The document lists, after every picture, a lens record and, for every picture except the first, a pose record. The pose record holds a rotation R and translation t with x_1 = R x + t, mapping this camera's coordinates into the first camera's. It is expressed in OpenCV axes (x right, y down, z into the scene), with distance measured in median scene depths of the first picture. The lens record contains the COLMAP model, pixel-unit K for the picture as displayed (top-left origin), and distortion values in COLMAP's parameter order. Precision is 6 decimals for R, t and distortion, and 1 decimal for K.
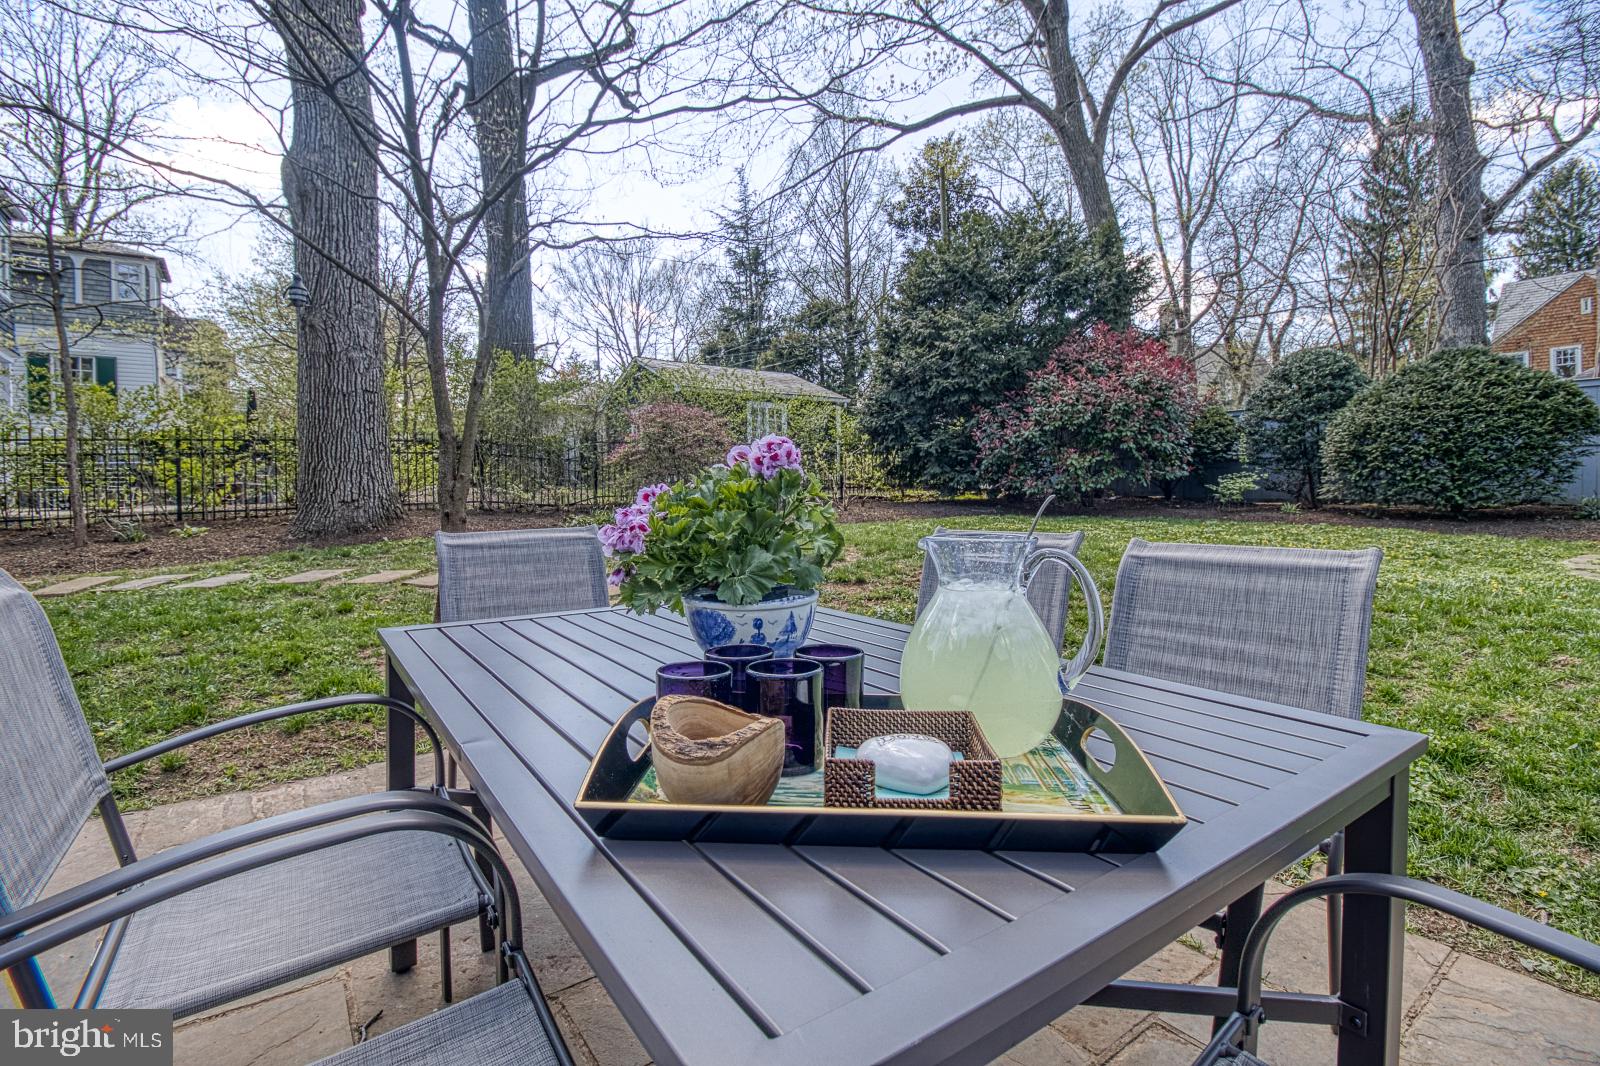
lens RADIAL K [[755.1, 0, 805.7], [0, 755.1, 533.8], [0, 0, 1]] dist [-0.005528, -0.004786]
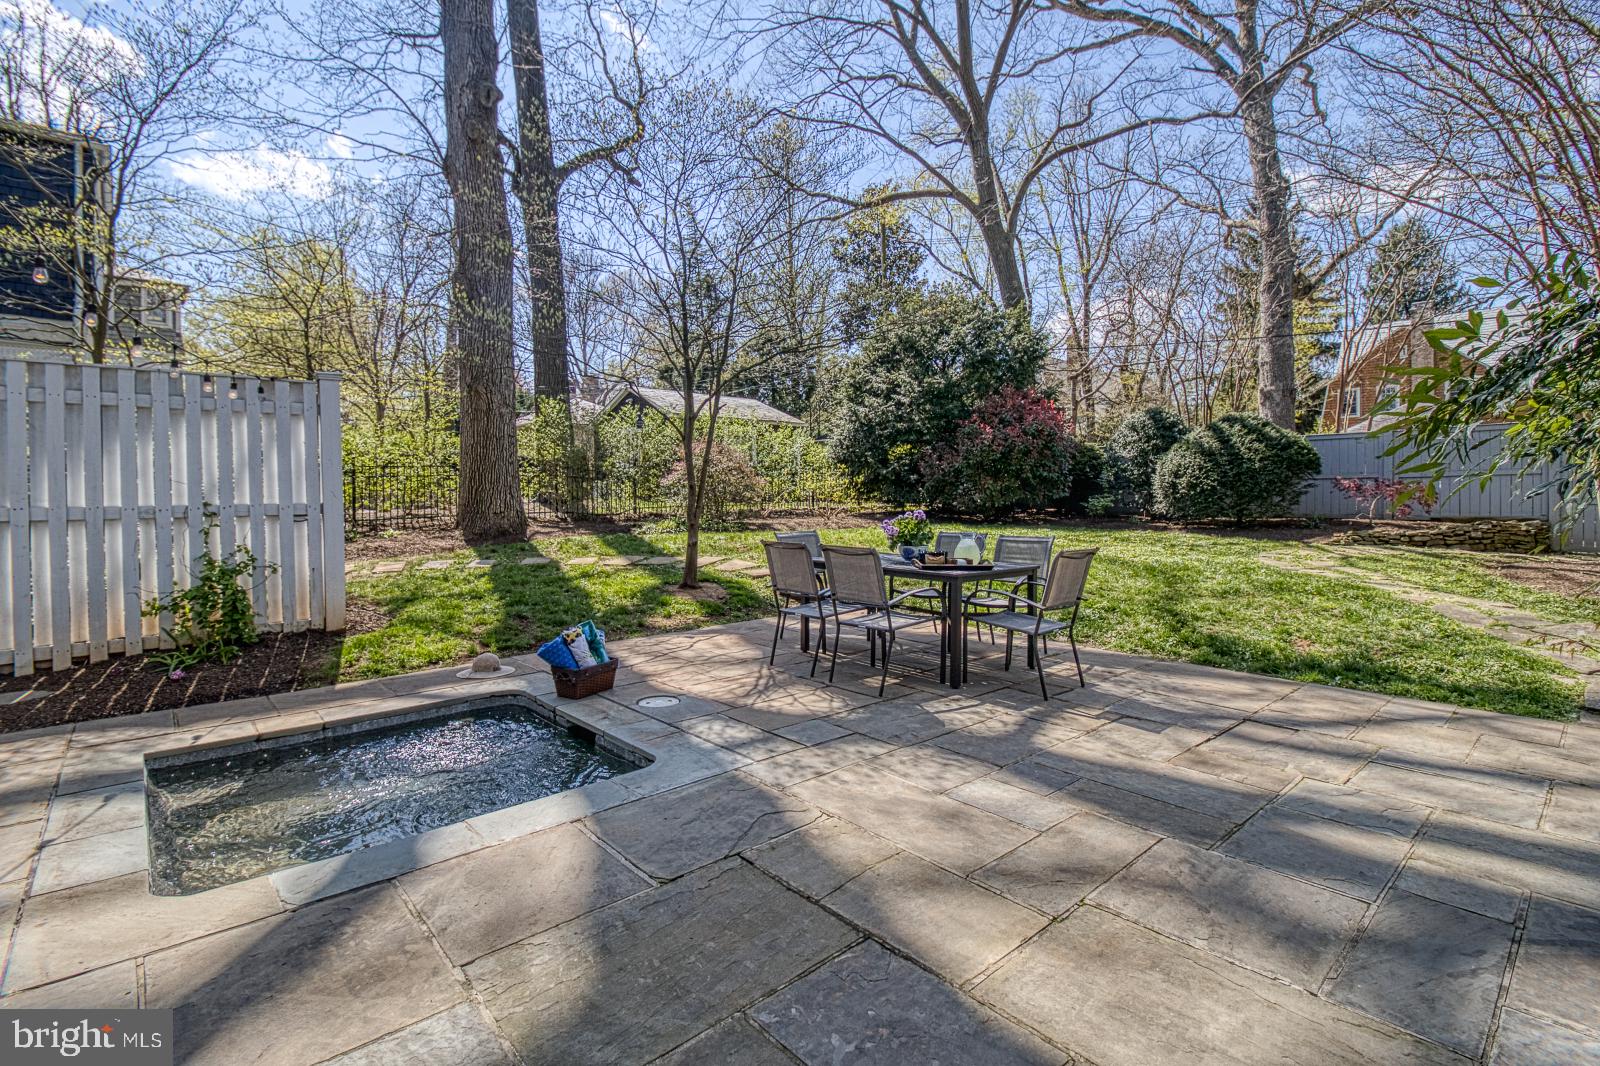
lens RADIAL K [[720.5, 0, 796.7], [0, 720.5, 531.4], [0, 0, 1]] dist [-0.005401, -0.003718]
pose [[0.997101, 0.005202, 0.075906, -0.066555], [-0.004628, 0.999959, -0.007728, 0.001904], [-0.075944, 0.007354, 0.997085, -0.195417]]
